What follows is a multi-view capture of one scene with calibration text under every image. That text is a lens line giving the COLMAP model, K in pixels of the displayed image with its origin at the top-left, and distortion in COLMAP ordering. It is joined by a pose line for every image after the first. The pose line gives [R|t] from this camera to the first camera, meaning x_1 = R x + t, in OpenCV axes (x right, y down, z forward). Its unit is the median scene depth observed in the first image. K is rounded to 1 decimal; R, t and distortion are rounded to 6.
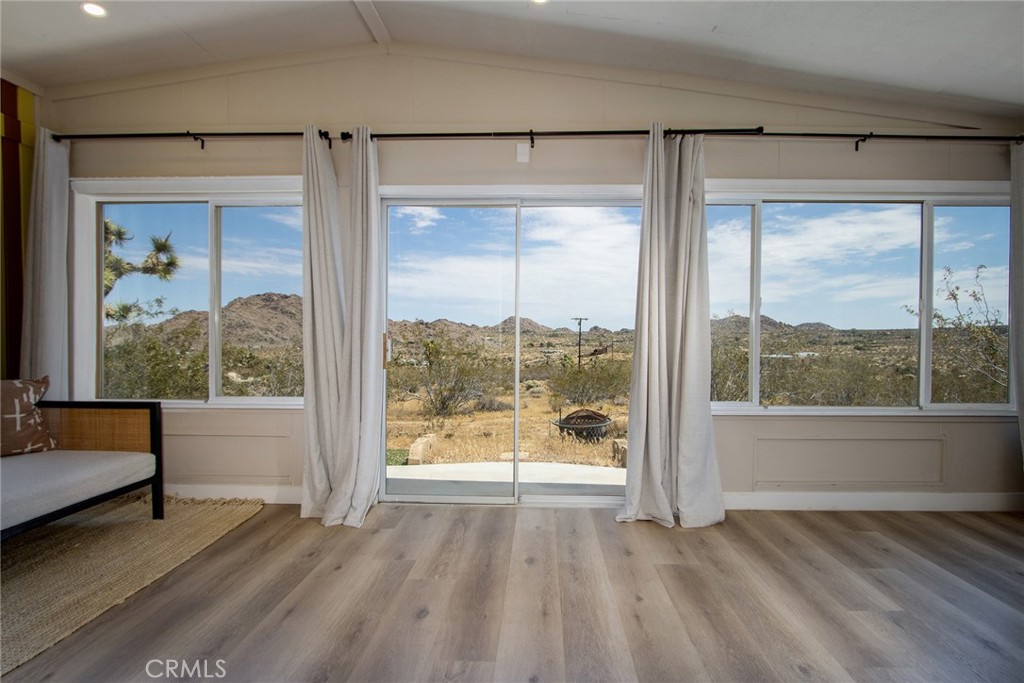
lens RADIAL K [[508.1, 0, 529.3], [0, 508.1, 351.4], [0, 0, 1]] dist [-0.014076, 0.001610]
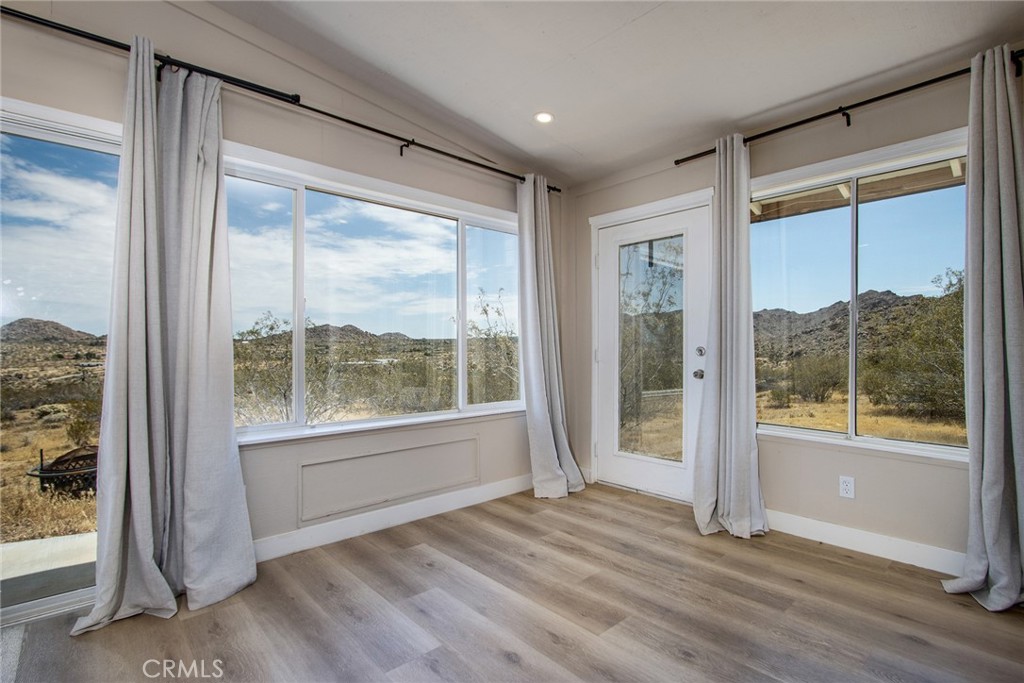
lens RADIAL K [[494.3, 0, 515.0], [0, 494.3, 349.6], [0, 0, 1]] dist [-0.013607, -0.000048]
pose [[0.729248, -0.008354, 0.684198, 0.158607], [0.021995, 0.999695, -0.011237, -0.003679], [-0.683896, 0.023243, 0.729209, 0.164678]]
